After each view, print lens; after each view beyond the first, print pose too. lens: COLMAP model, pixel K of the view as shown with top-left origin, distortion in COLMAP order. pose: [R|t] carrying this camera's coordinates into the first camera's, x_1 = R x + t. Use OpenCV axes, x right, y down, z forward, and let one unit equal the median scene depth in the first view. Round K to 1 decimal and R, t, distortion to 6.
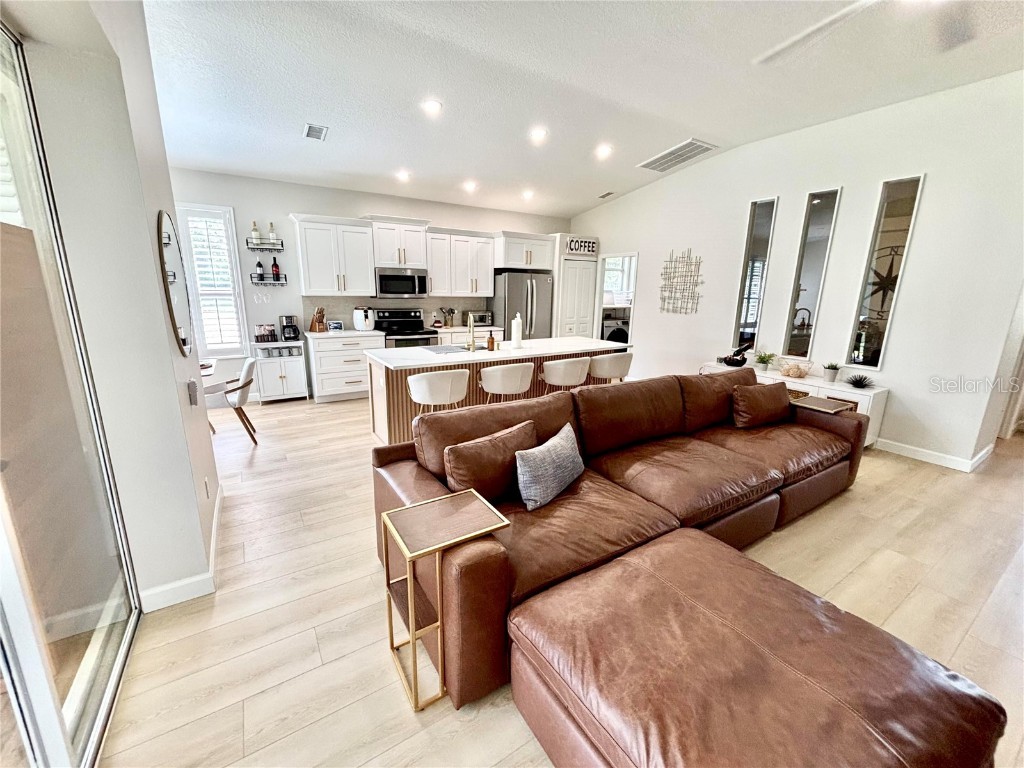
lens RADIAL K [[414.0, 0, 510.3], [0, 414.0, 382.7], [0, 0, 1]] dist [-0.003159, 0.000208]
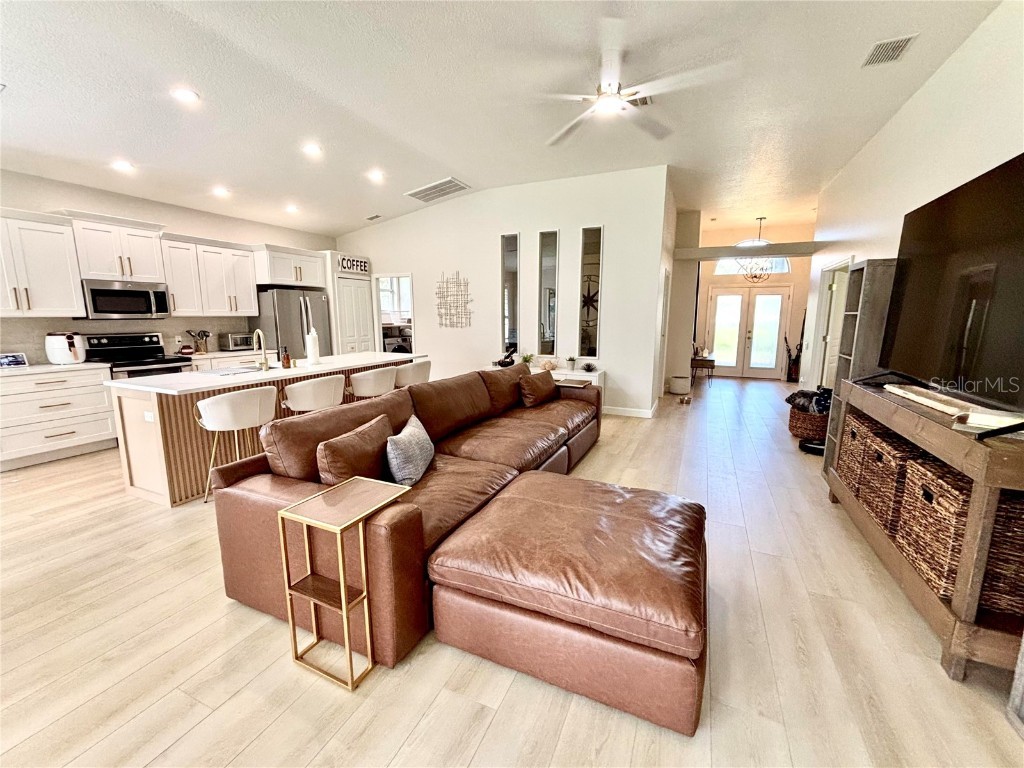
lens RADIAL K [[421.0, 0, 510.7], [0, 421.0, 382.9], [0, 0, 1]] dist [-0.000692, 0.000456]
pose [[0.839218, -0.103799, 0.533797, -0.129656], [0.136753, 0.990351, -0.022422, 0.042278], [-0.526320, 0.091815, 0.845315, -0.053048]]
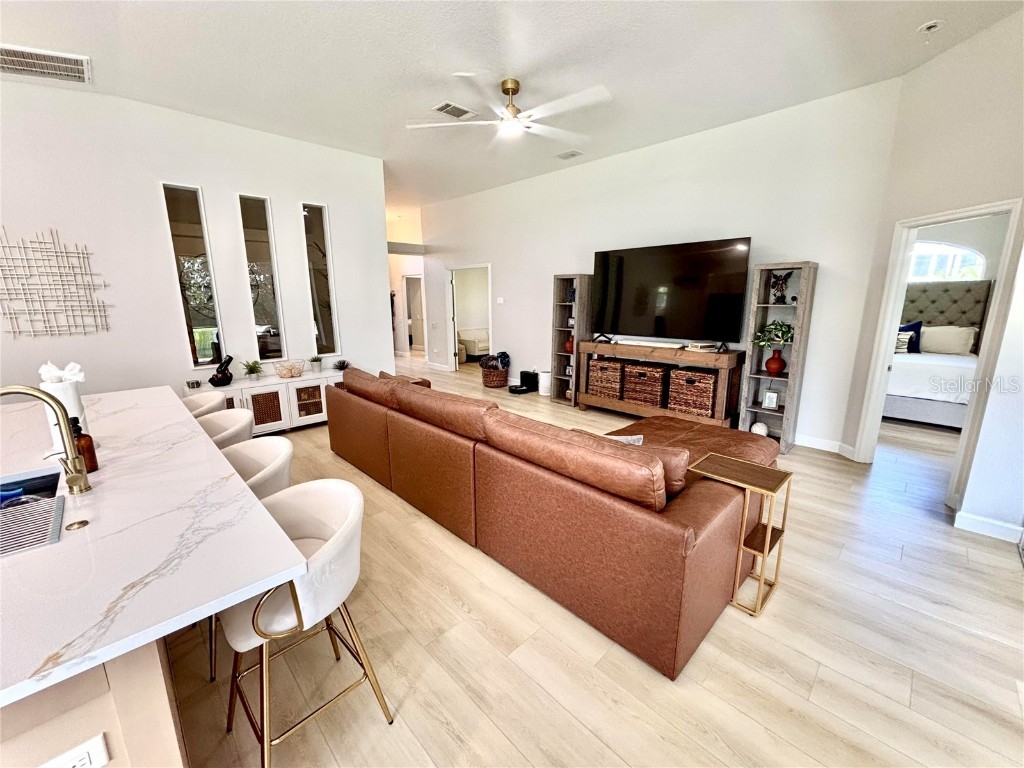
lens RADIAL K [[414.0, 0, 510.3], [0, 414.0, 382.7], [0, 0, 1]] dist [-0.003159, 0.000208]
pose [[-0.207324, -0.219473, 0.953335, -0.435214], [0.222385, 0.938422, 0.264402, -0.159451], [-0.952660, 0.266824, -0.145750, 0.661024]]
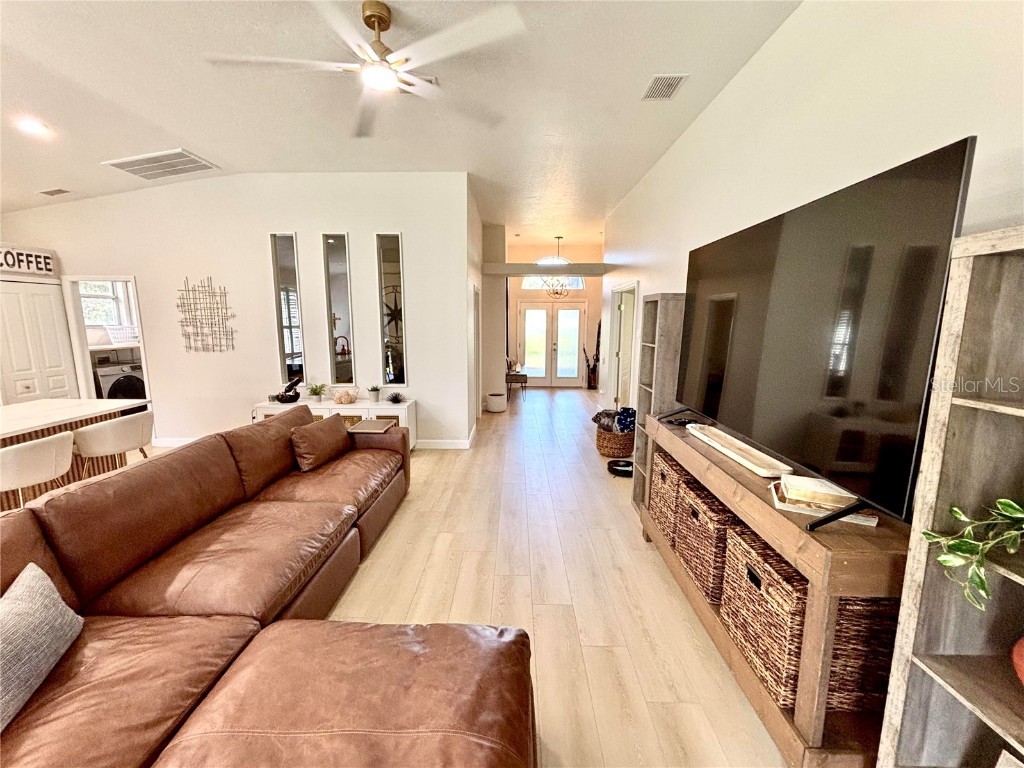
lens RADIAL K [[421.0, 0, 510.7], [0, 421.0, 382.9], [0, 0, 1]] dist [-0.000692, 0.000456]
pose [[0.549429, -0.144201, 0.823003, 0.034750], [0.196084, 0.979740, 0.040760, -0.026586], [-0.812206, 0.138983, 0.566573, 0.034472]]
